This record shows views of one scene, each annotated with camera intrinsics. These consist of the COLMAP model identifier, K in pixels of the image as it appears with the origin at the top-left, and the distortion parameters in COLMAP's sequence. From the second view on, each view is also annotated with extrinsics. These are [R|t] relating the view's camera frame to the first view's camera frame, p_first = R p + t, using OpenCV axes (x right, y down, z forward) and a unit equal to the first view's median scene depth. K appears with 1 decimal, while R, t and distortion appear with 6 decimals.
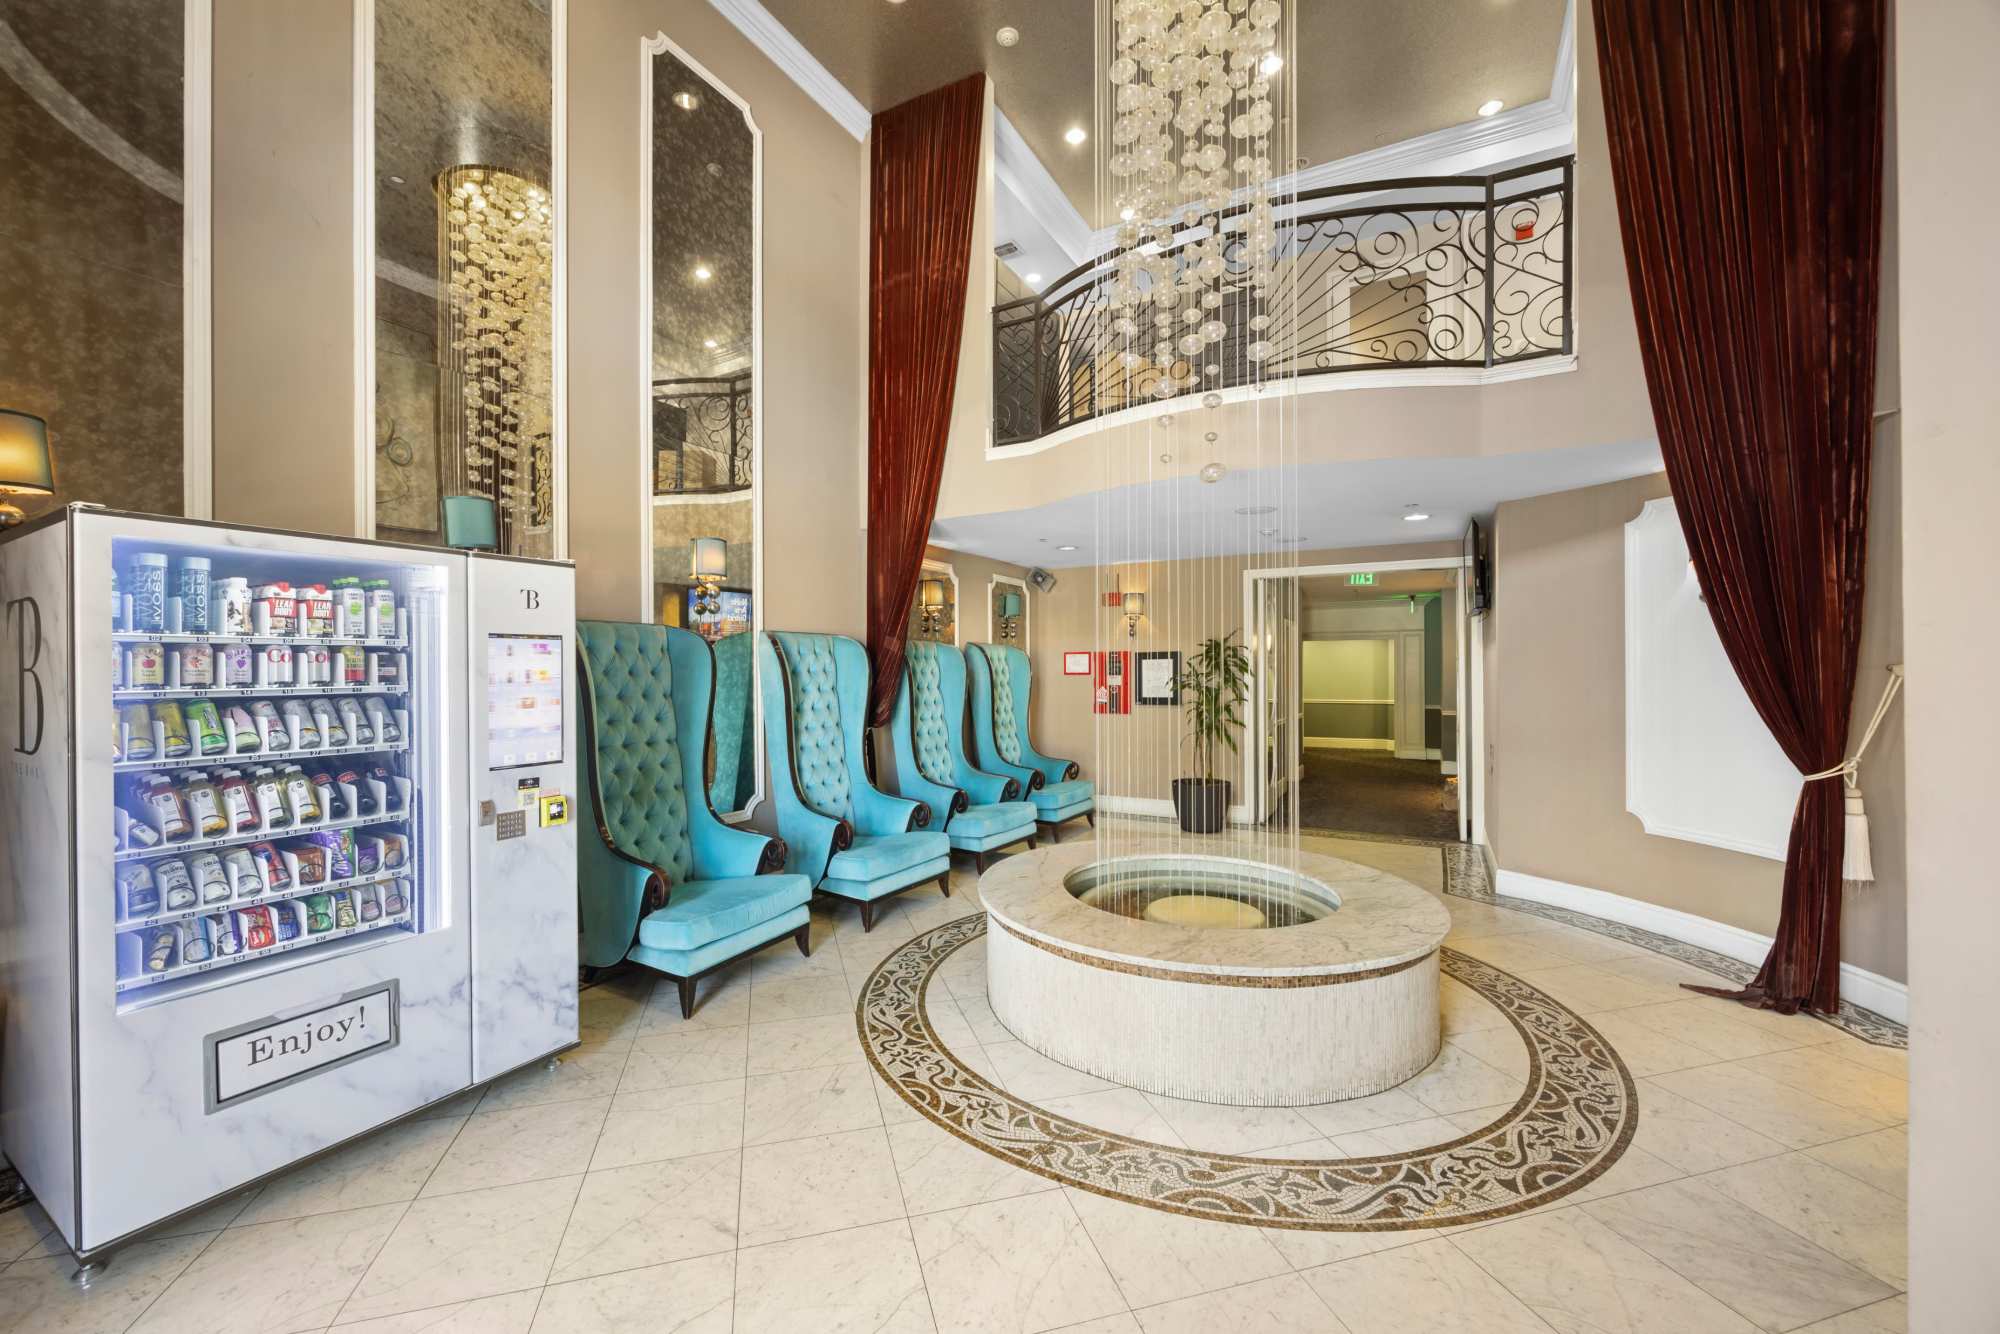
lens RADIAL K [[757.2, 0, 1002.7], [0, 757.2, 667.8], [0, 0, 1]] dist [-0.003933, -0.000751]
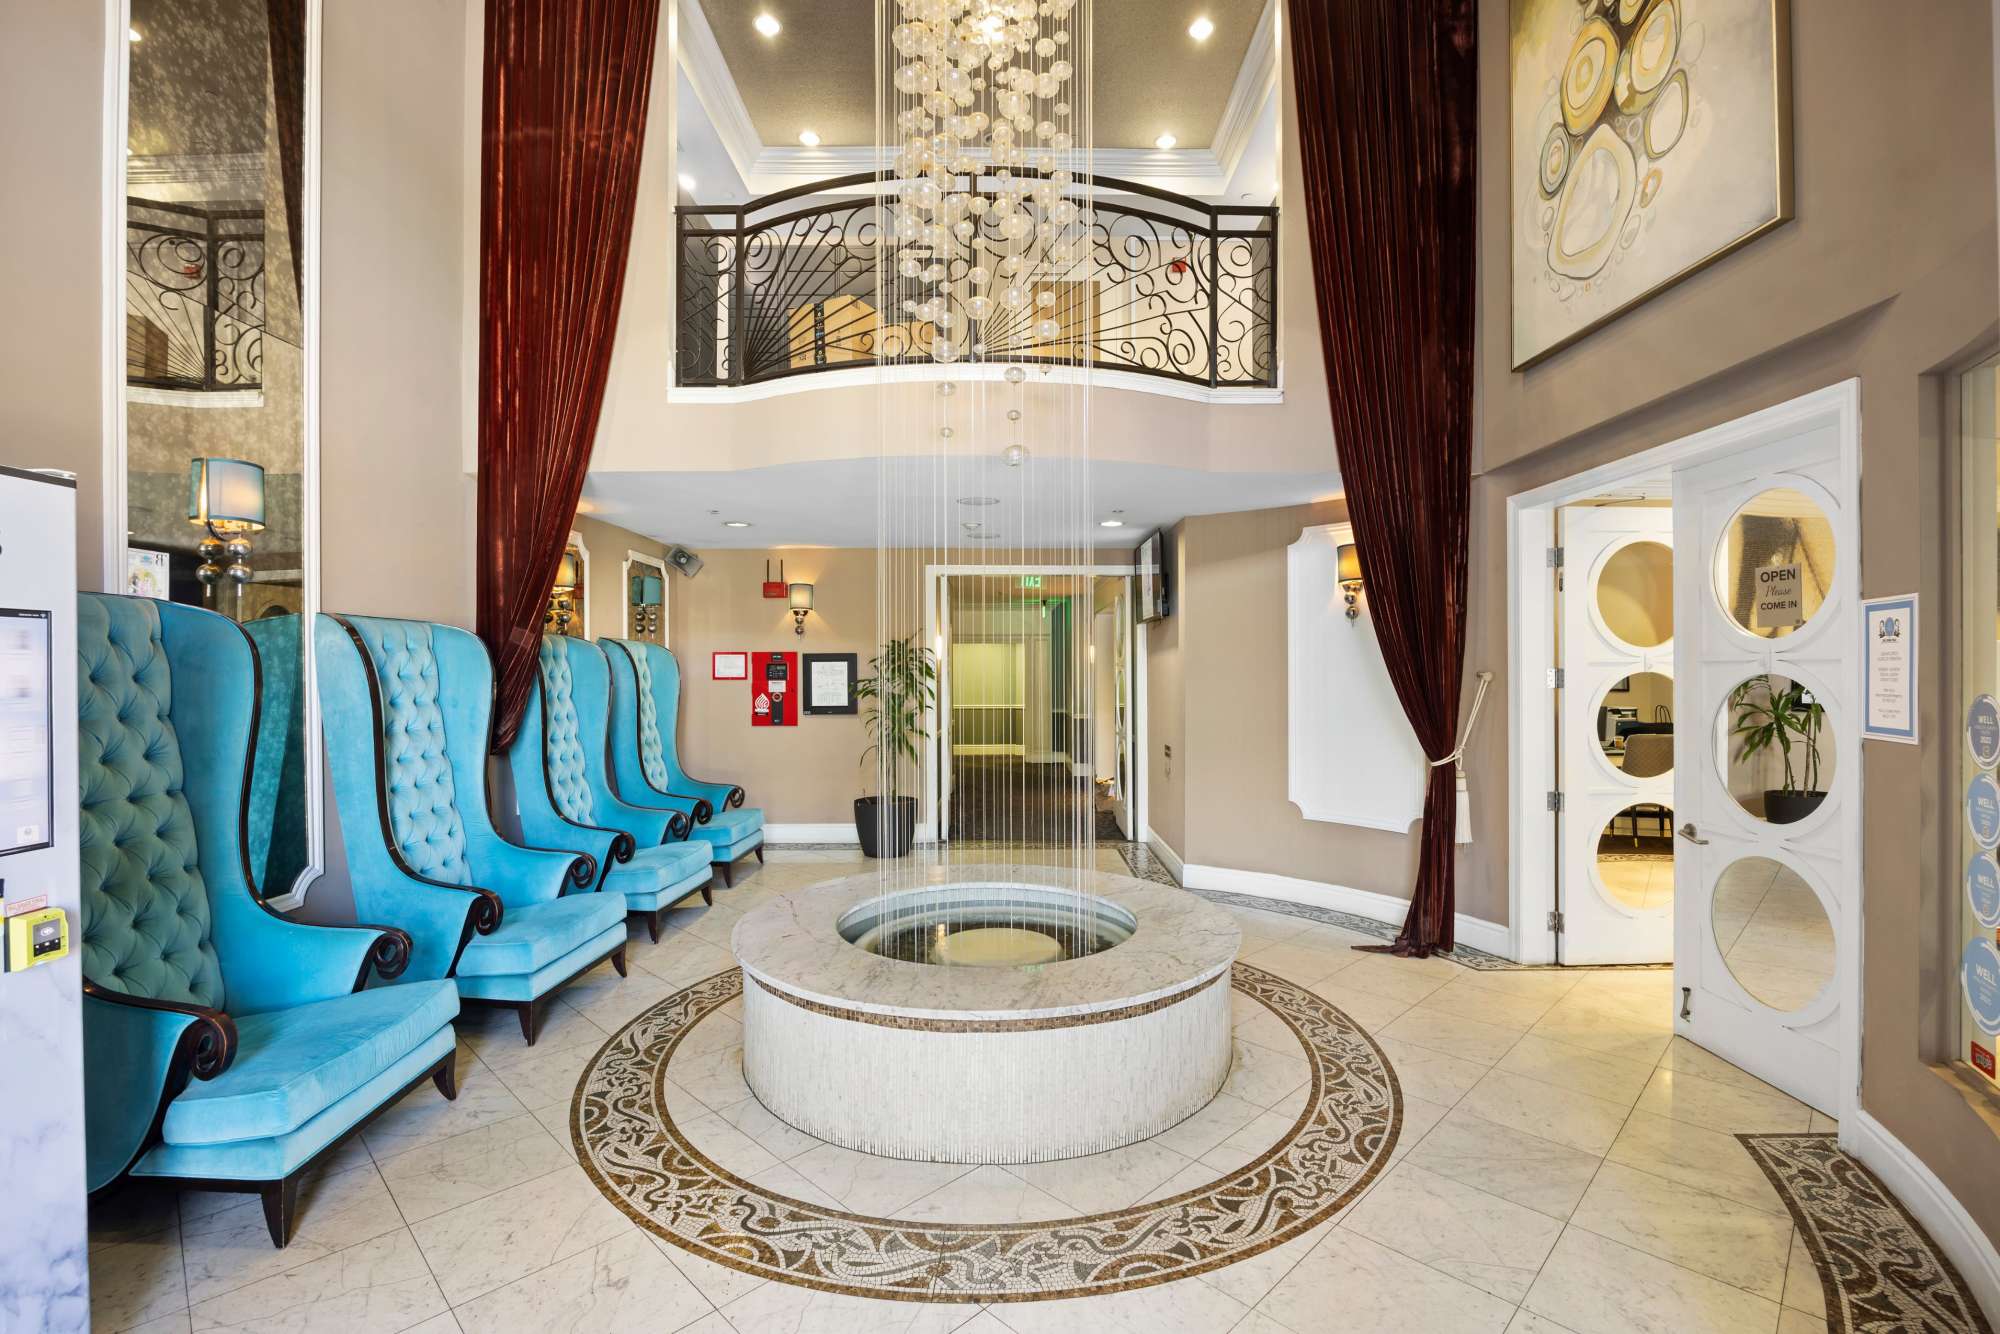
lens RADIAL K [[855.7, 0, 1001.0], [0, 855.7, 672.8], [0, 0, 1]] dist [-0.014311, 0.001144]
pose [[0.876630, 0.002929, 0.481156, -0.190367], [-0.003969, 0.999991, 0.001144, -0.001186], [-0.481149, -0.002913, 0.876634, 0.101645]]
